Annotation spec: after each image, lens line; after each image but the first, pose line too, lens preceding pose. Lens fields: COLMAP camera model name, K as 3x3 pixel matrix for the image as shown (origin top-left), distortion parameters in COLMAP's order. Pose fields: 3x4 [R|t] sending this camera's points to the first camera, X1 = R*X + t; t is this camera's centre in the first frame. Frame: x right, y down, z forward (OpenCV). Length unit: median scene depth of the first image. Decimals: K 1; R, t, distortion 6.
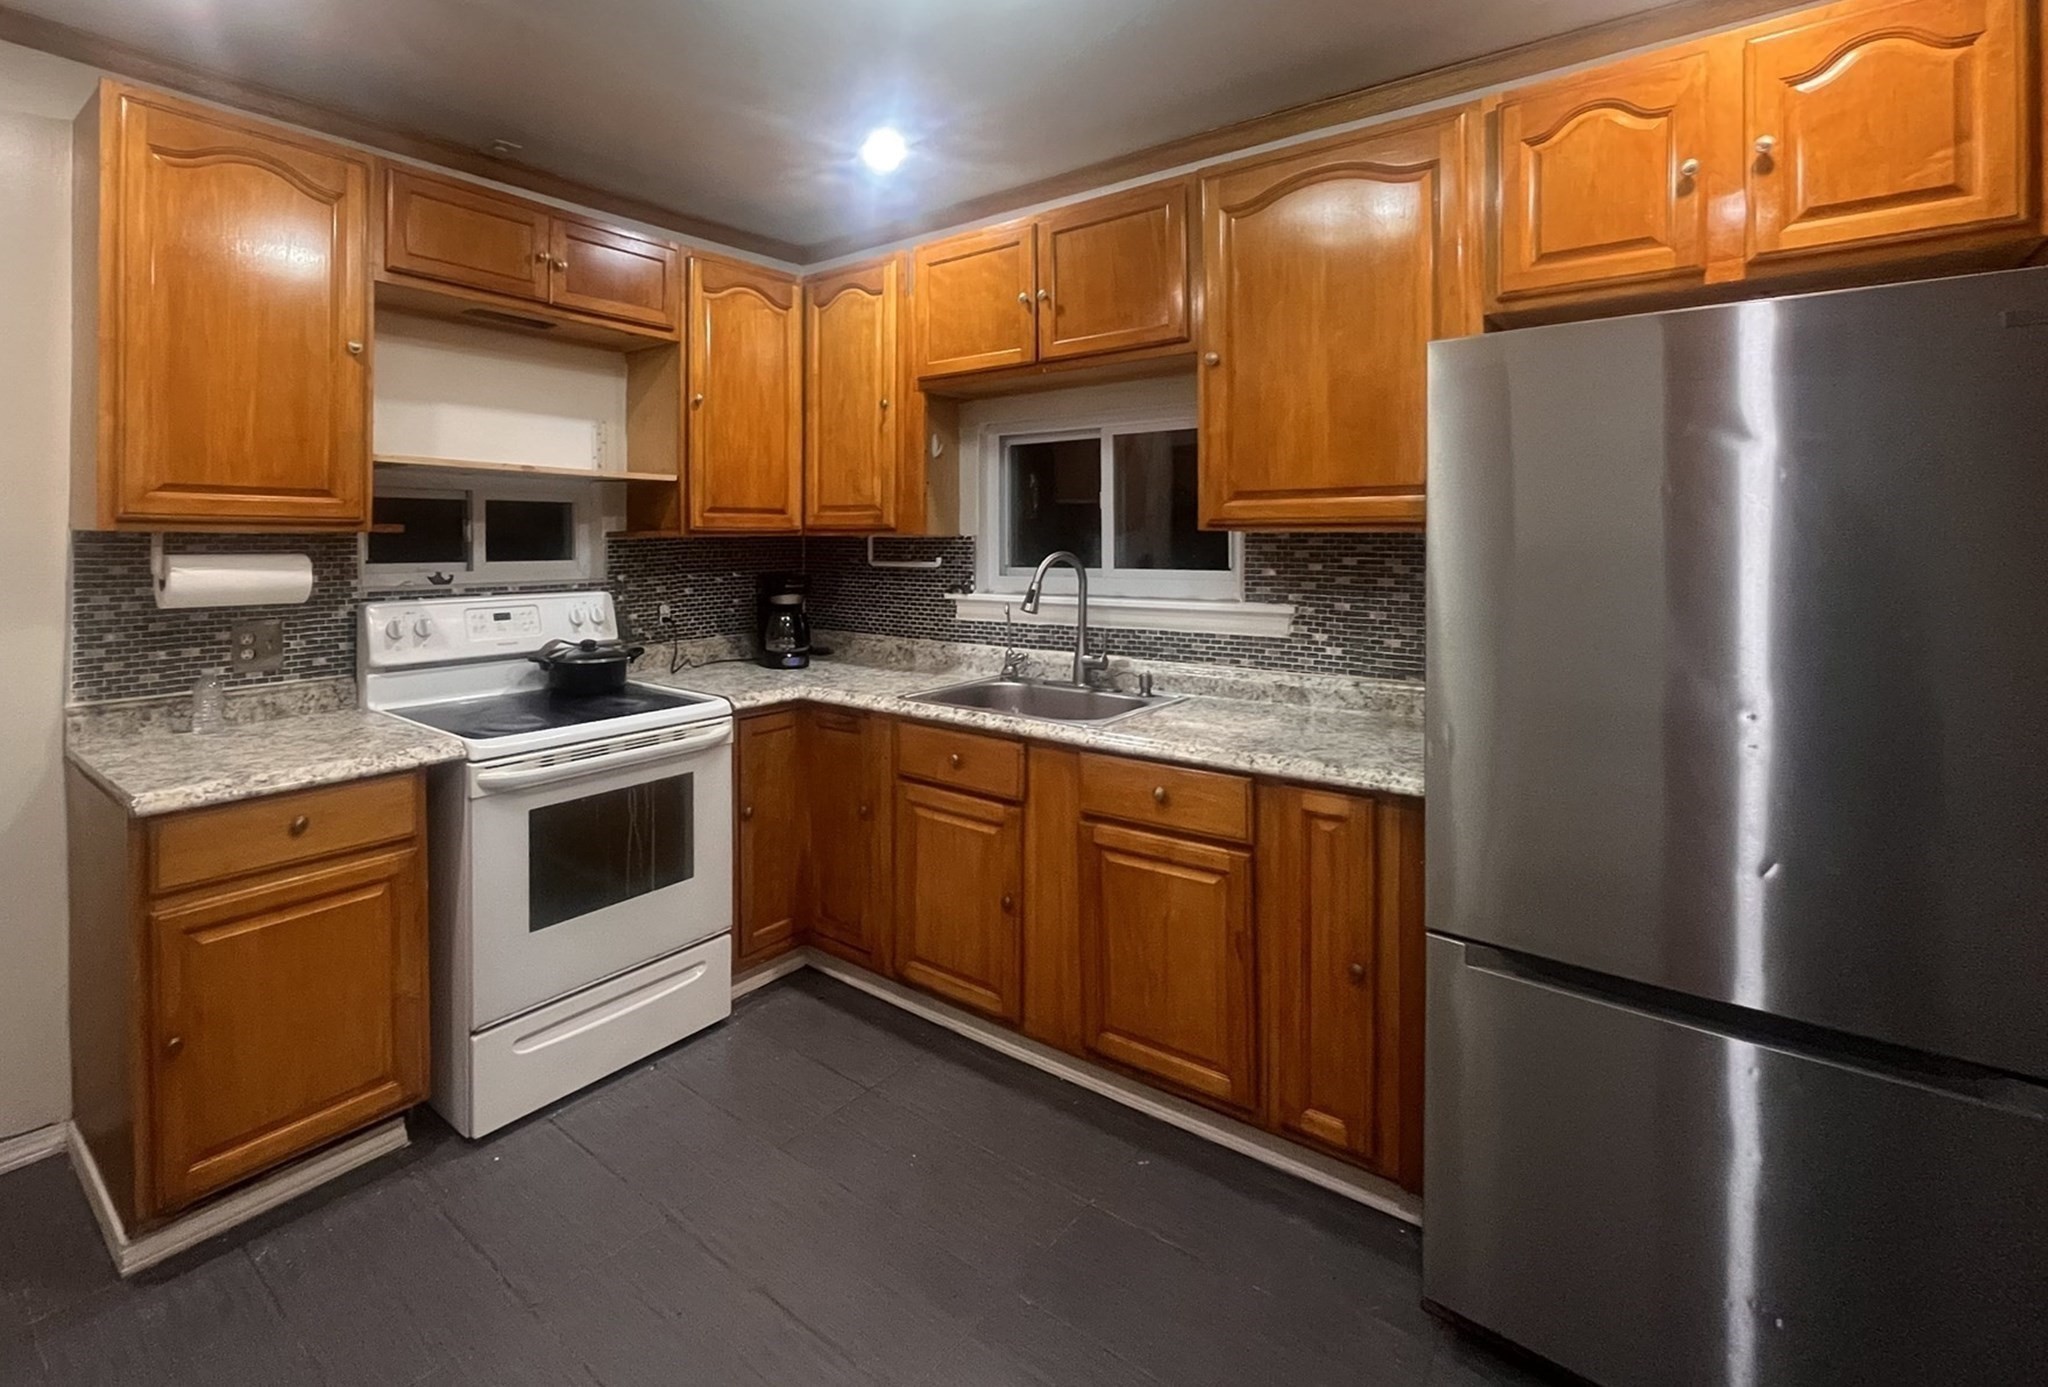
lens RADIAL K [[1045.1, 0, 1023.8], [0, 1045.1, 540.4], [0, 0, 1]] dist [0.000675, 0.000271]
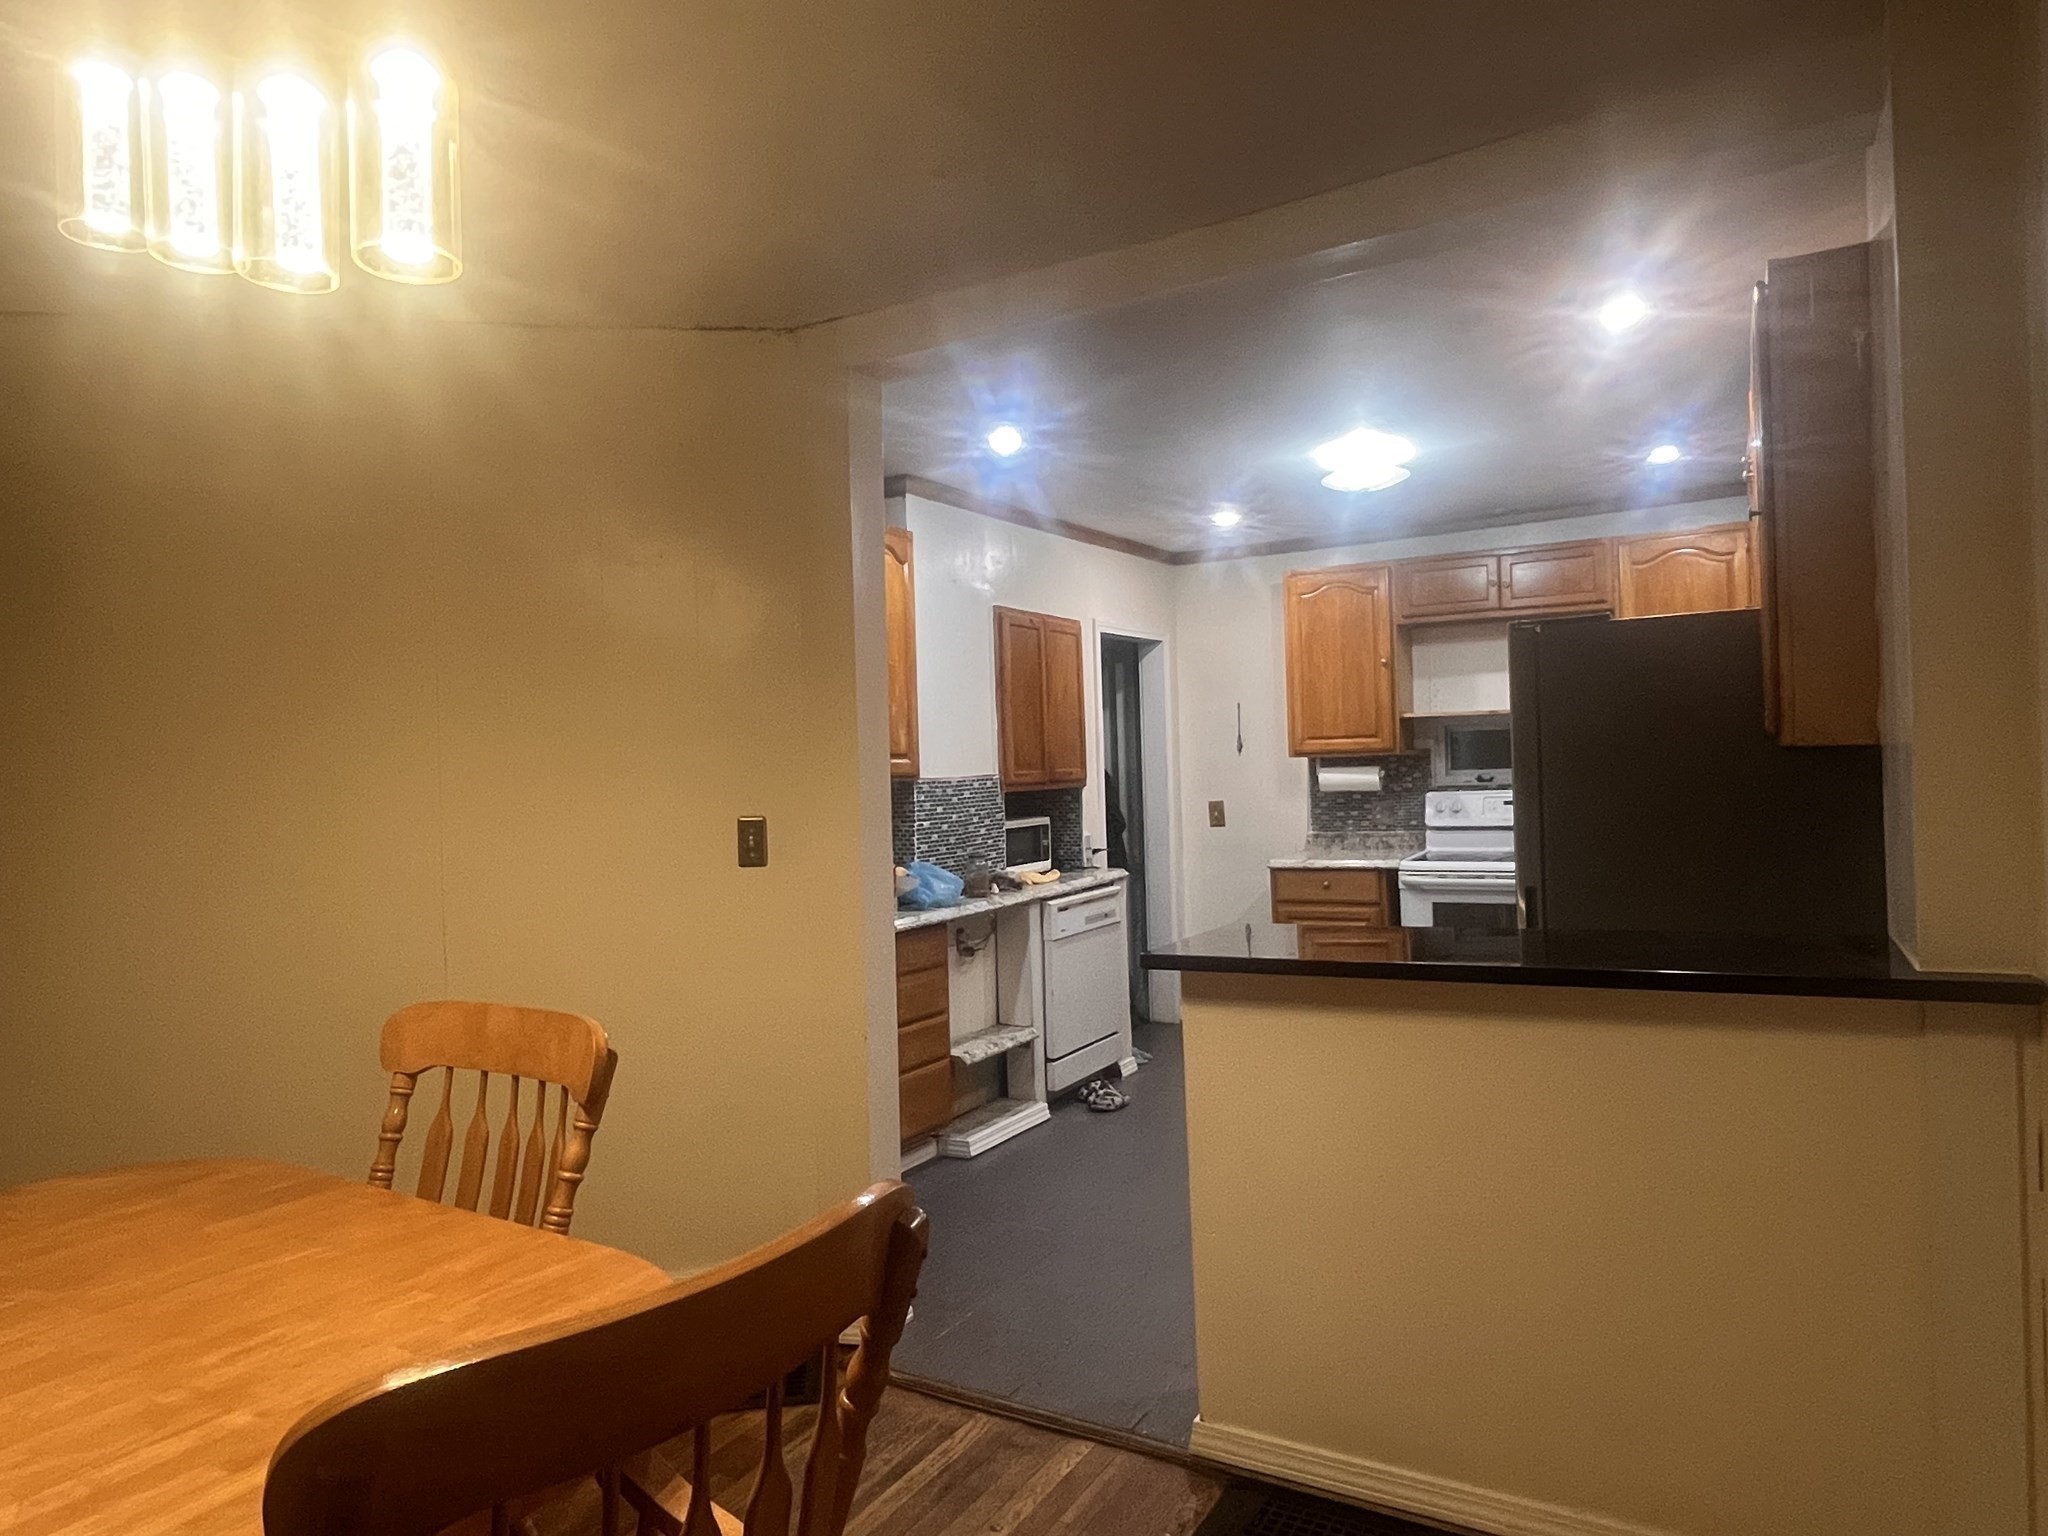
lens RADIAL K [[1225.2, 0, 1024.0], [0, 1225.2, 768.0], [0, 0, 1]] dist [0.001699, 0.000820]
pose [[0.179808, -0.014280, -0.983598, 1.514830], [0.033119, 0.999416, -0.008455, 0.014017], [0.983144, -0.031056, 0.180175, -0.098986]]
